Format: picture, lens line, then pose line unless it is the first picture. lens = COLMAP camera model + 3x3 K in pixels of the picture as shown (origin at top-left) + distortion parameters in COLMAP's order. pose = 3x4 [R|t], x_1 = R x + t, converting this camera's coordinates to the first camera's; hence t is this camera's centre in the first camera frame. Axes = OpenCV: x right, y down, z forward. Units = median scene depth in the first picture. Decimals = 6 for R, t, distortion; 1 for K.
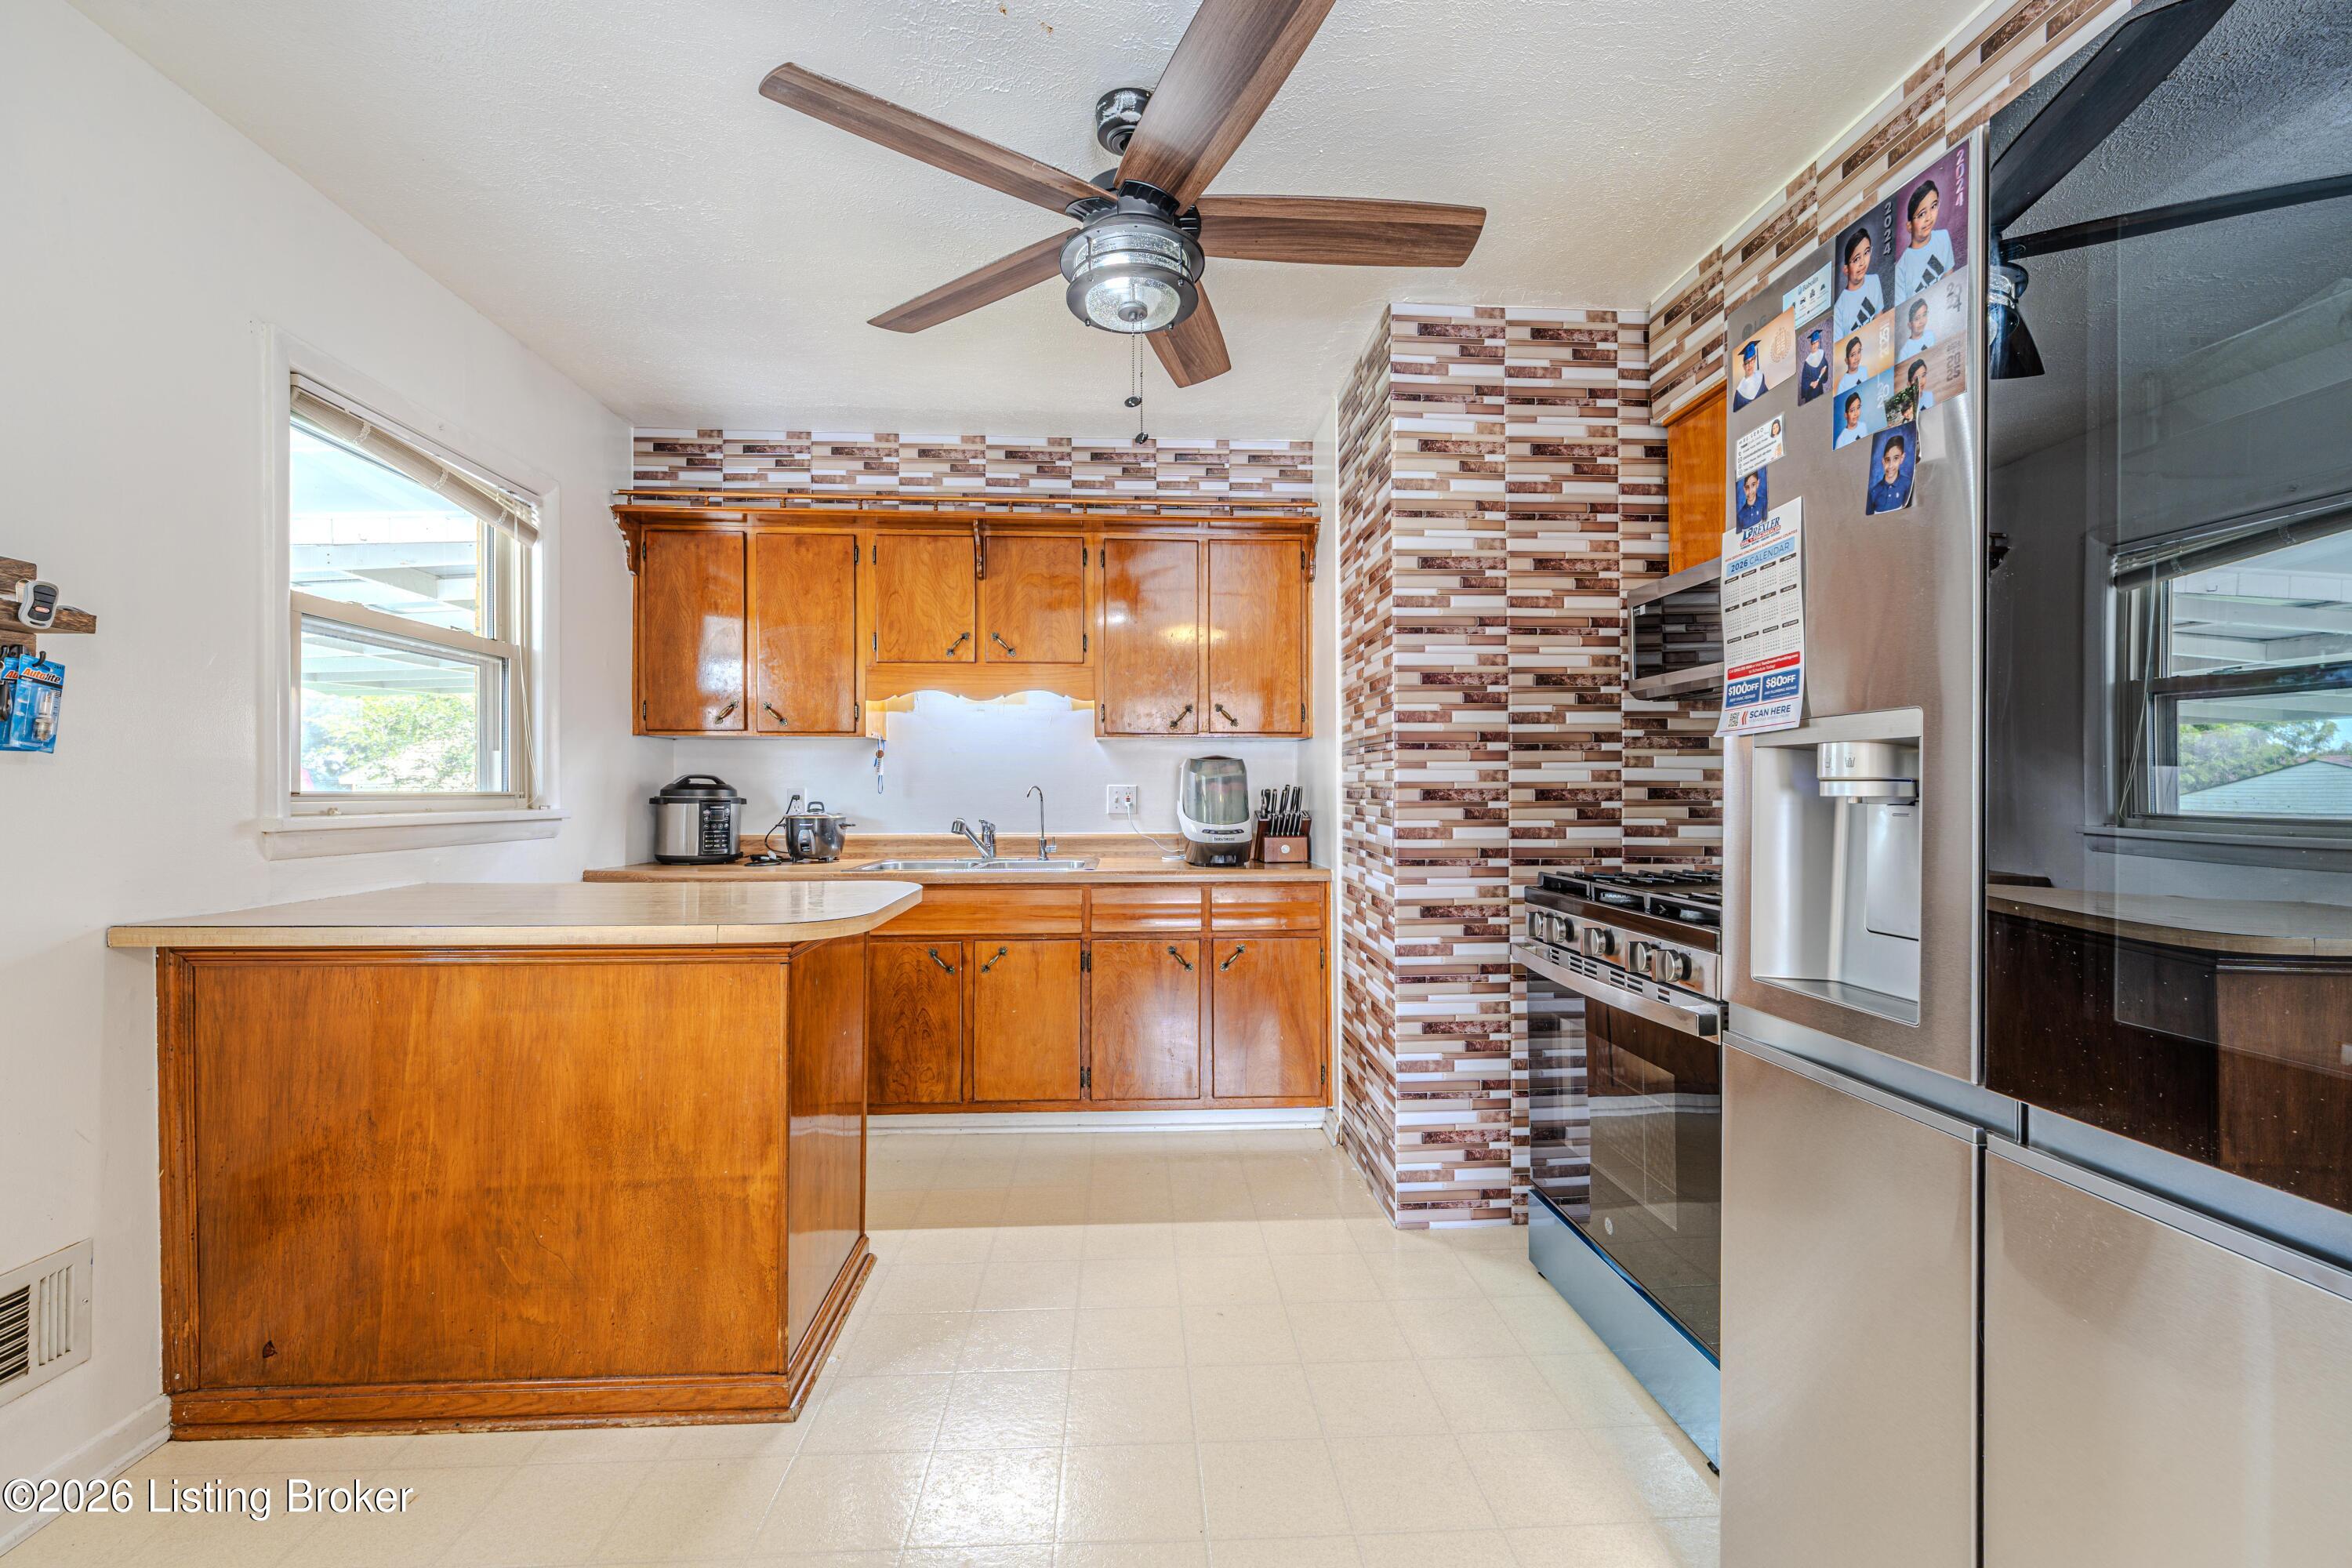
lens RADIAL K [[974.1, 0, 1181.8], [0, 974.1, 782.3], [0, 0, 1]] dist [-0.000144, -0.000712]
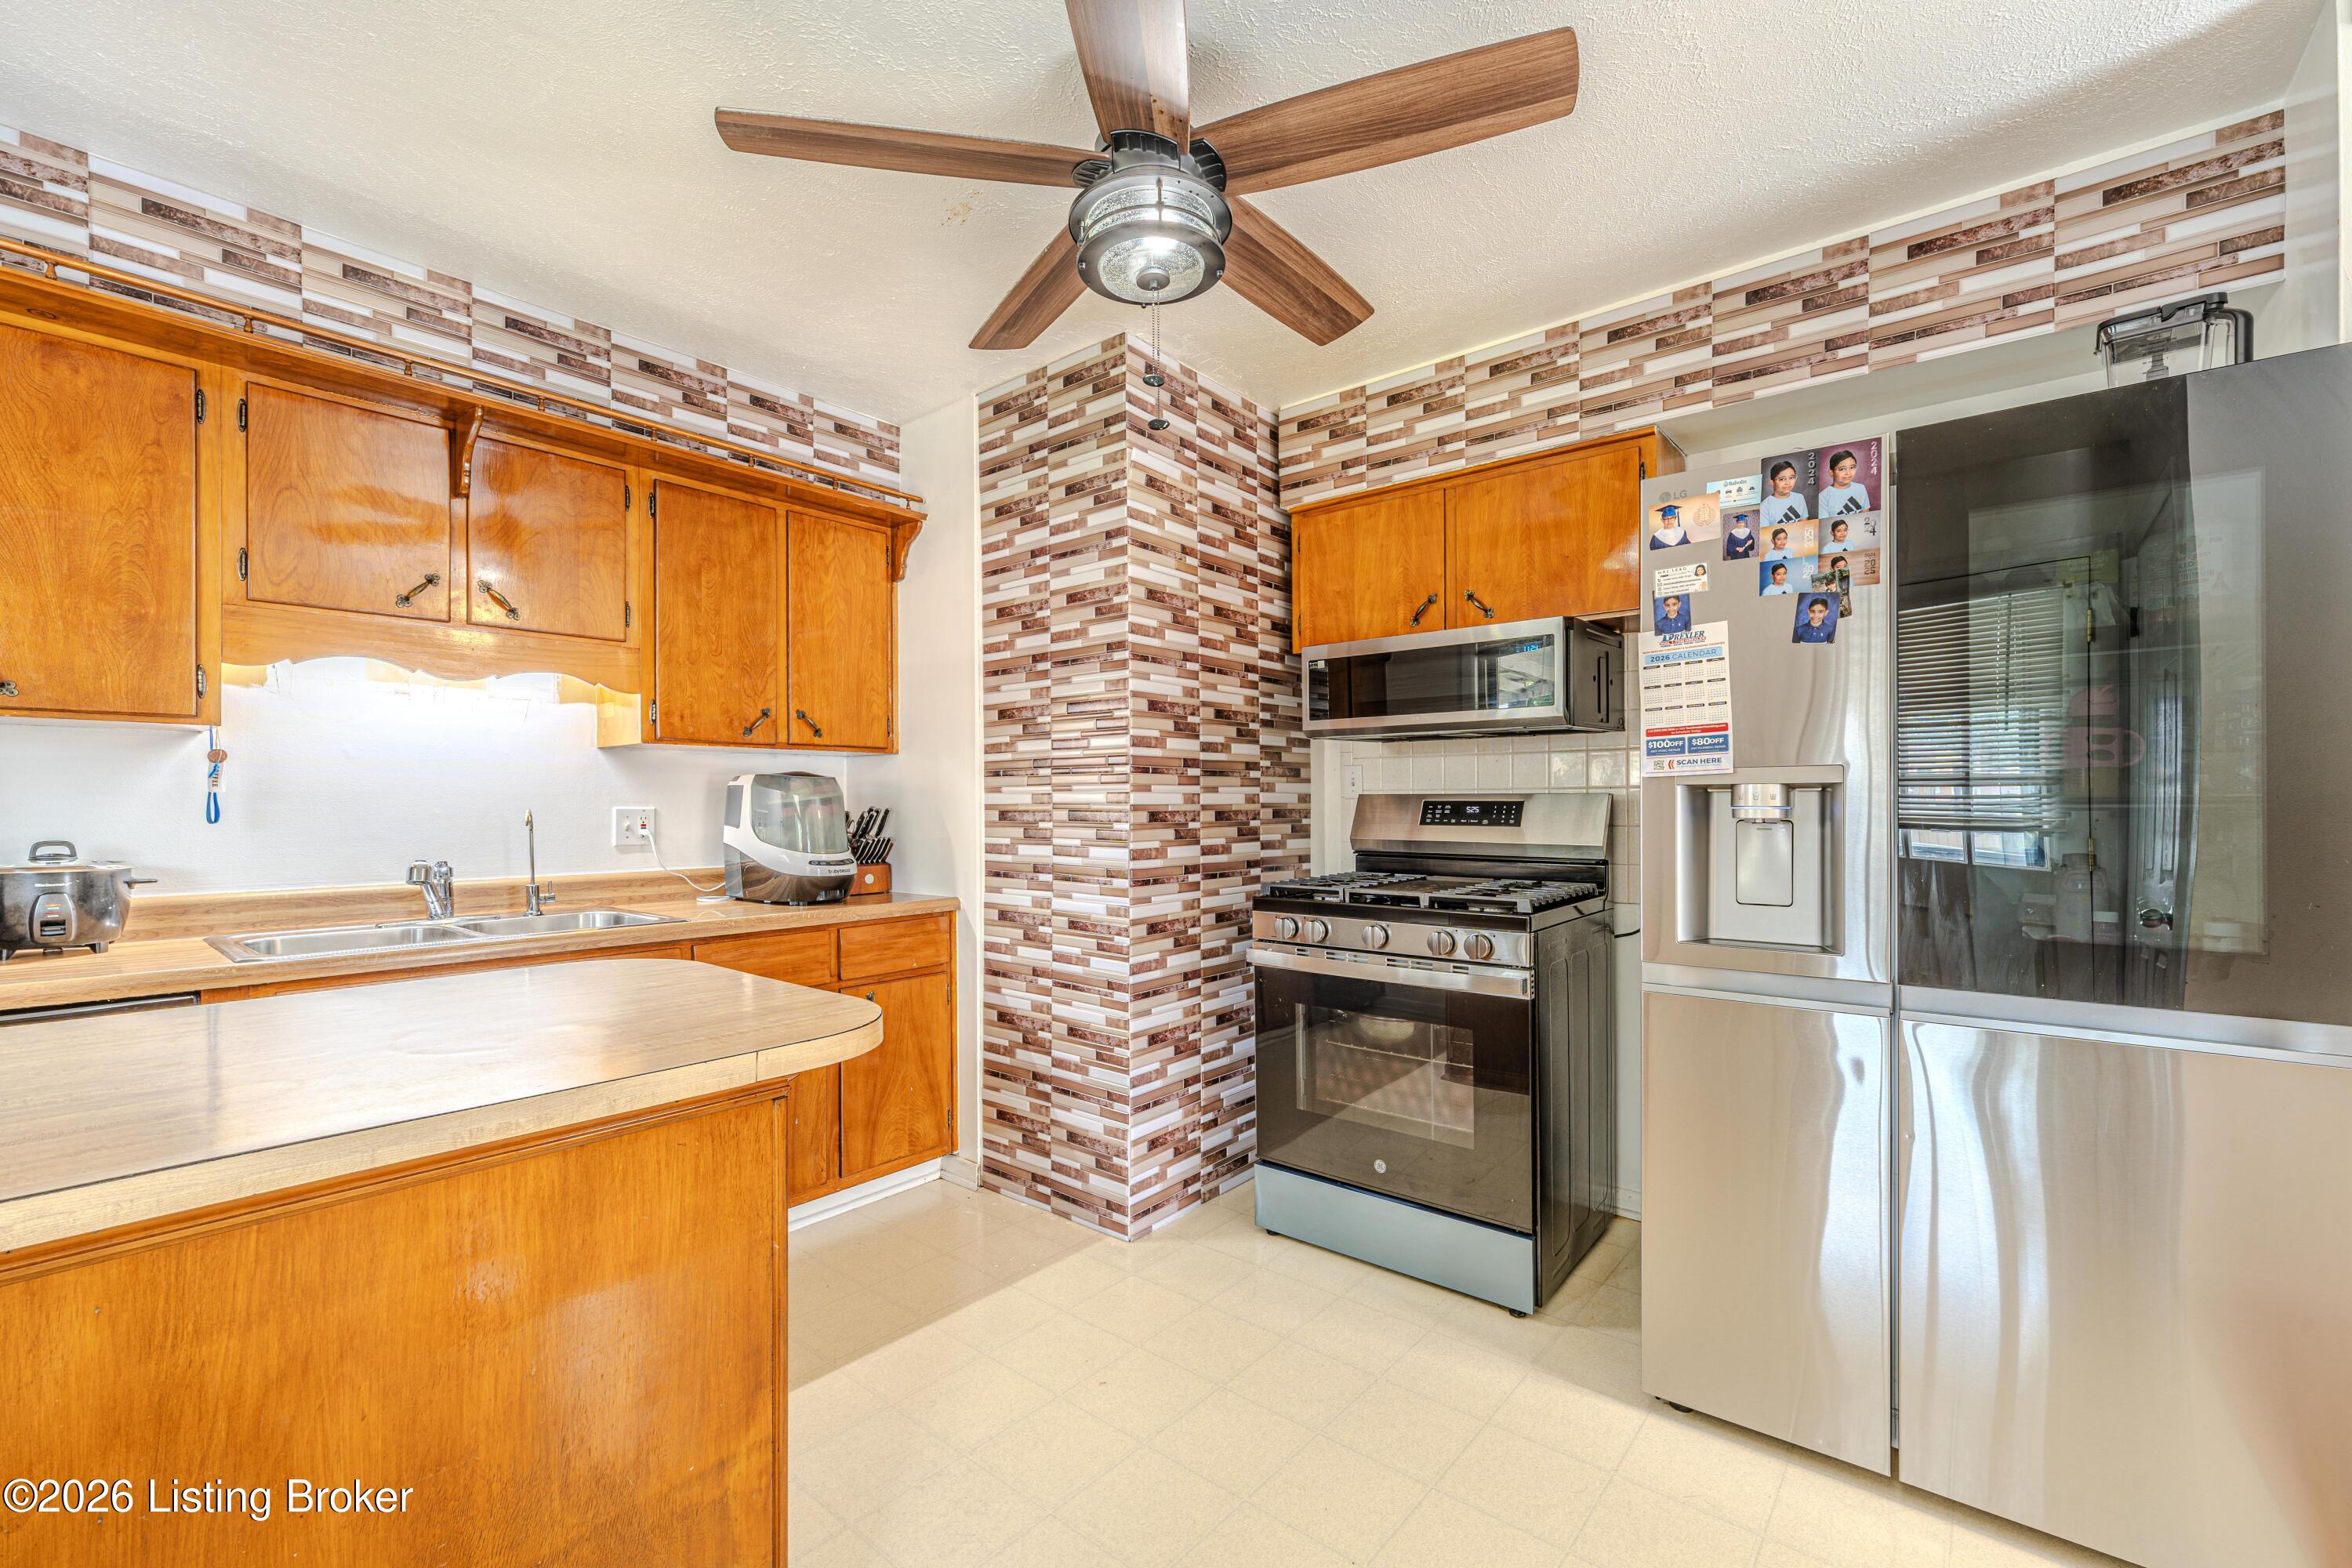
lens RADIAL K [[965.9, 0, 1180.0], [0, 965.9, 803.4], [0, 0, 1]] dist [0.021983, -0.017253]
pose [[0.687062, -0.001165, 0.726598, -0.477873], [-0.002200, 0.999991, 0.003684, -0.005582], [-0.726595, -0.004130, 0.687053, 0.262620]]
